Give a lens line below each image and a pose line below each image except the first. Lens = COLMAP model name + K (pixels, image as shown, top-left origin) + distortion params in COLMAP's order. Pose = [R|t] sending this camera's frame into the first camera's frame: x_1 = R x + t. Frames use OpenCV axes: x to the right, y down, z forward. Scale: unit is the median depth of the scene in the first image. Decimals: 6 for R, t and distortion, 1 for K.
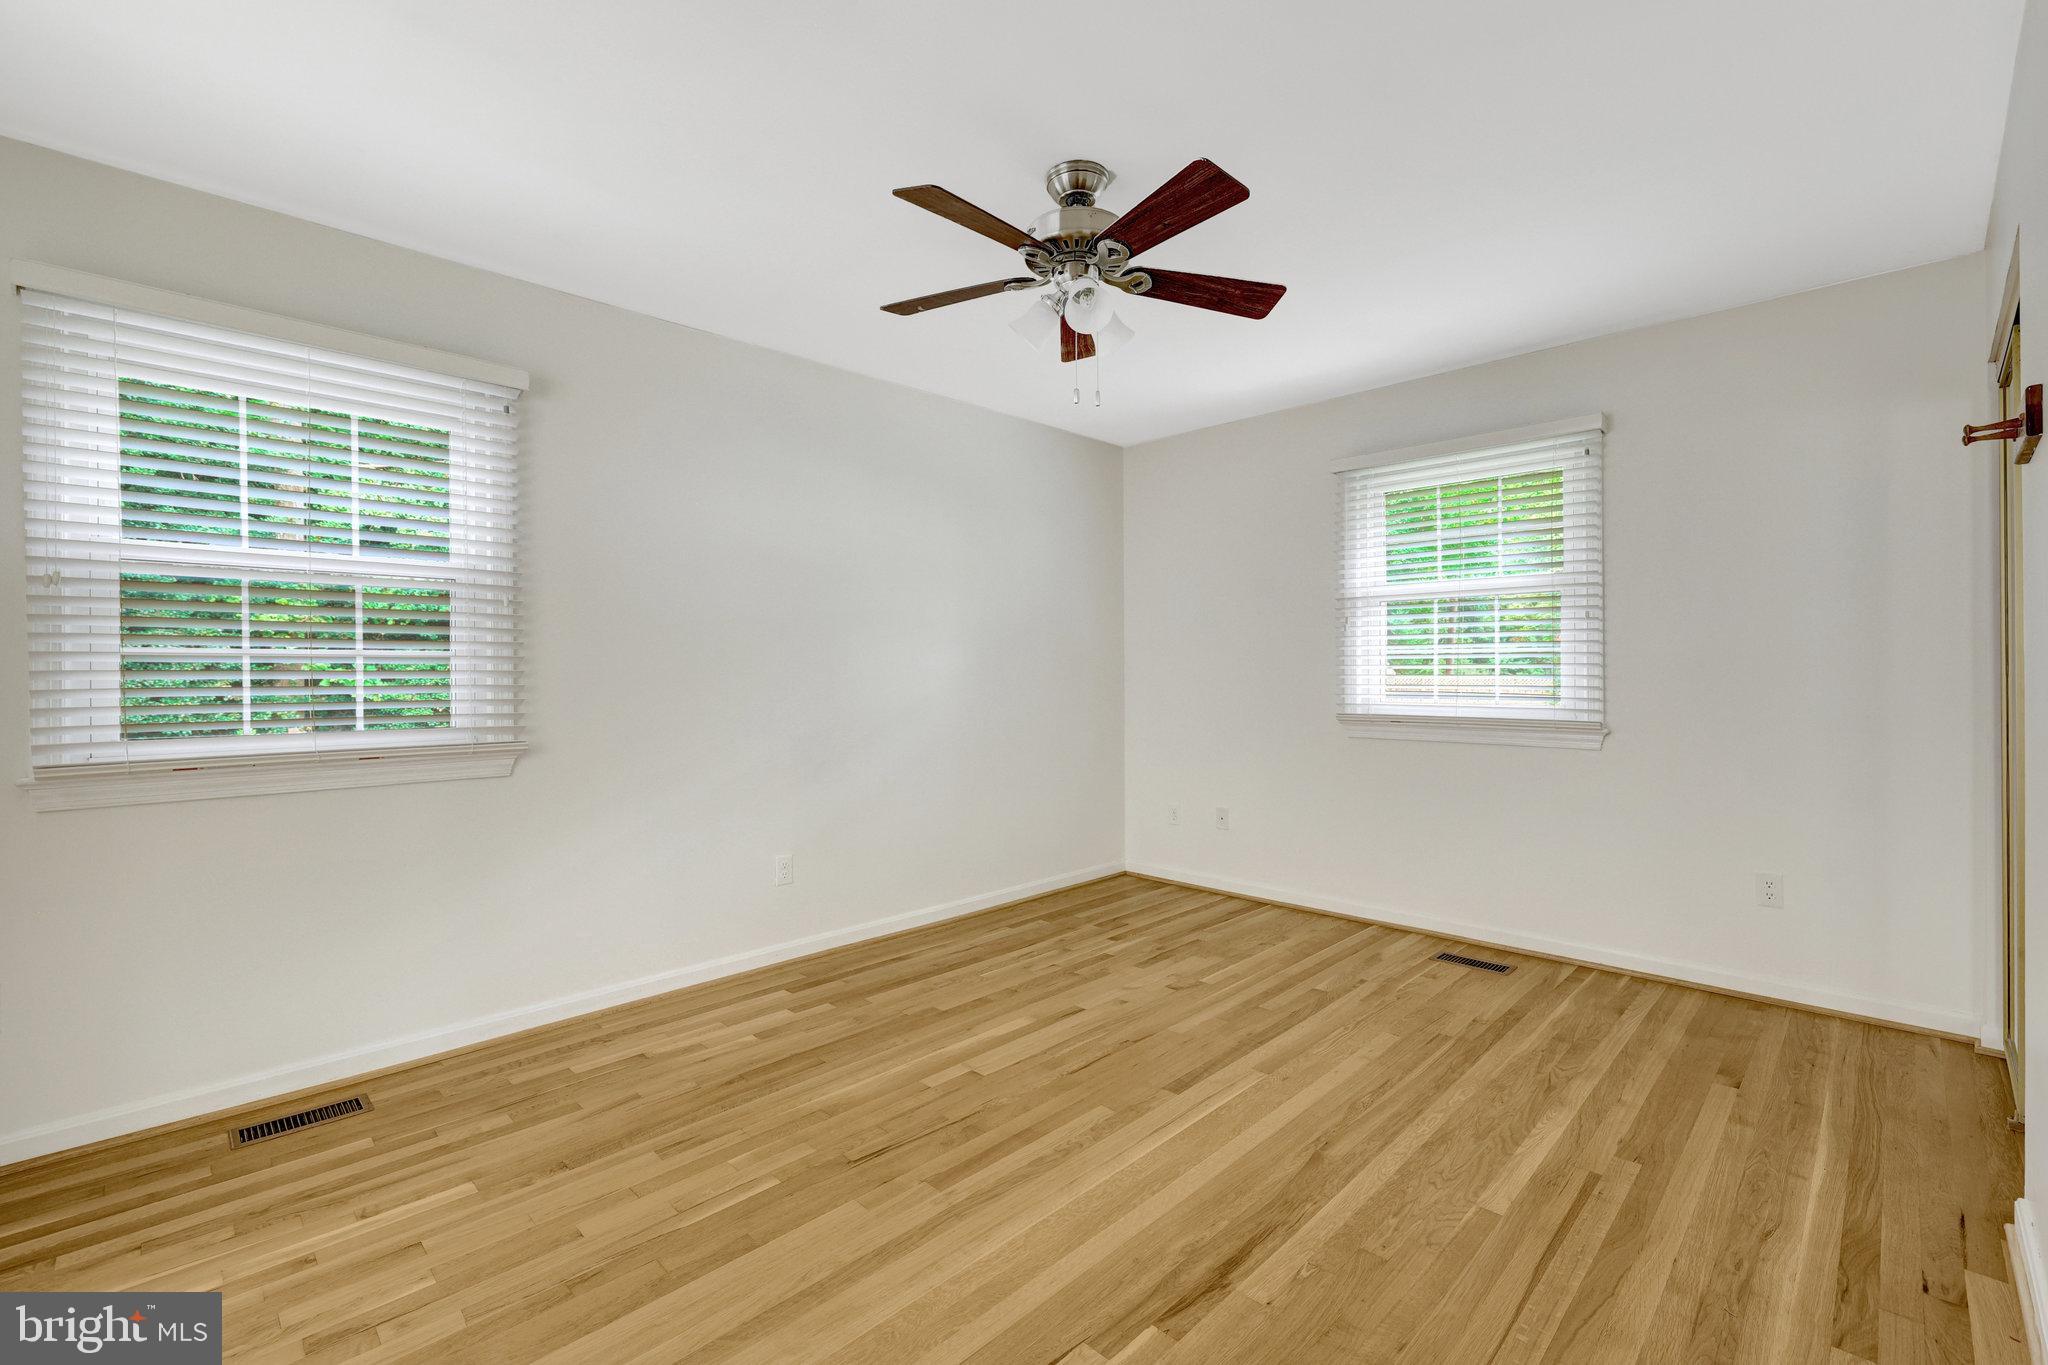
lens RADIAL K [[871.7, 0, 1034.0], [0, 871.7, 691.8], [0, 0, 1]] dist [-0.001319, 0.000327]
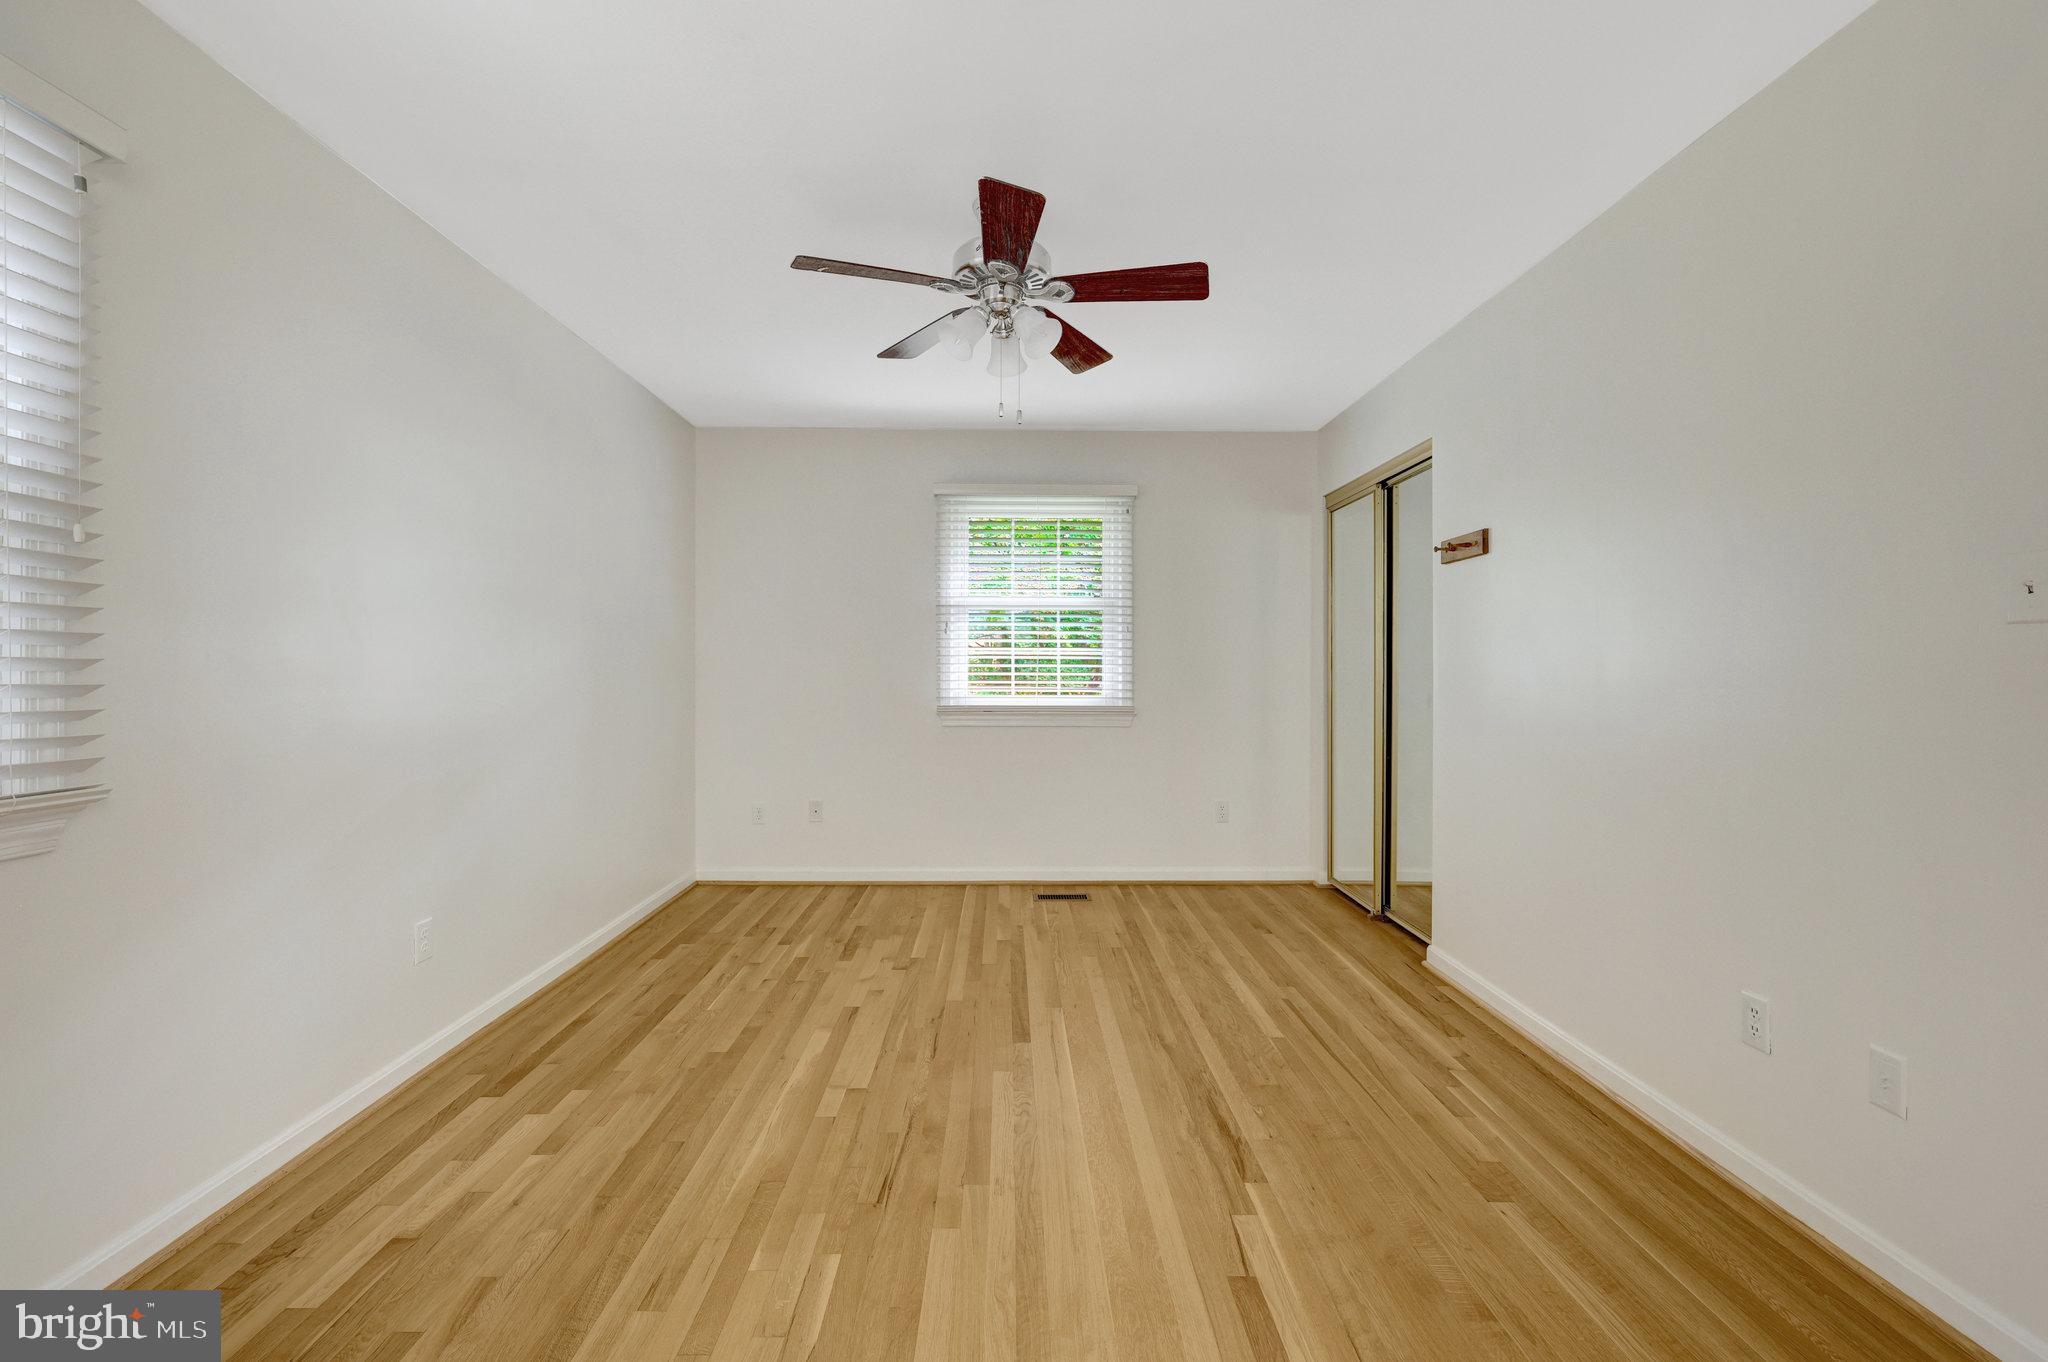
lens RADIAL K [[871.7, 0, 986.1], [0, 871.7, 692.5], [0, 0, 1]] dist [-0.001319, 0.000327]
pose [[0.708130, -0.011610, 0.705986, -0.575684], [0.009647, 0.999931, 0.006768, 0.000073], [-0.706016, 0.002018, 0.708193, 0.206142]]
